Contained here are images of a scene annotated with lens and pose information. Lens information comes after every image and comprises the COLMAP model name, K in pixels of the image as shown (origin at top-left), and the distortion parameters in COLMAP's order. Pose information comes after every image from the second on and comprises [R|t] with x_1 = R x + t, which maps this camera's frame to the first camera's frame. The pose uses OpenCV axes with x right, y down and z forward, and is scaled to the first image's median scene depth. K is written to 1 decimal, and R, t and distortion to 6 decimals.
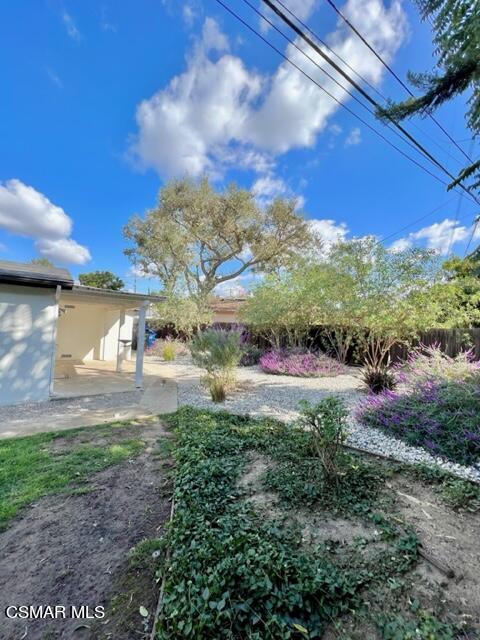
lens RADIAL K [[268.5, 0, 240.0], [0, 268.5, 320.0], [0, 0, 1]] dist [0.040363, -0.000013]
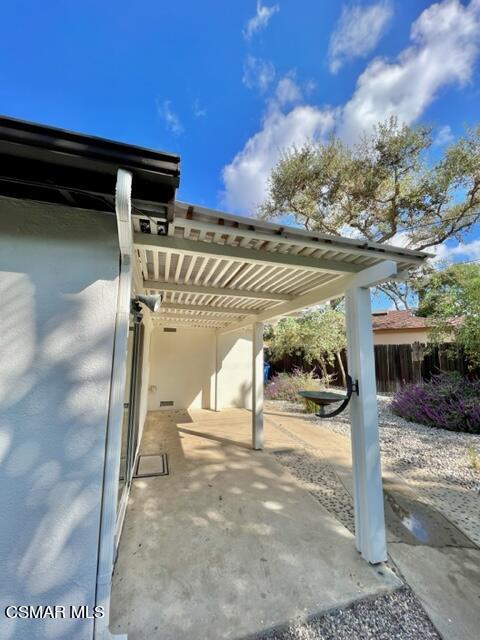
lens RADIAL K [[257.3, 0, 240.0], [0, 257.3, 320.0], [0, 0, 1]] dist [0.000790, 0.000056]
pose [[0.953830, -0.074184, -0.291041, -0.202249], [0.040465, 0.991923, -0.120217, 0.009880], [0.297608, 0.102889, 0.949128, 0.329676]]
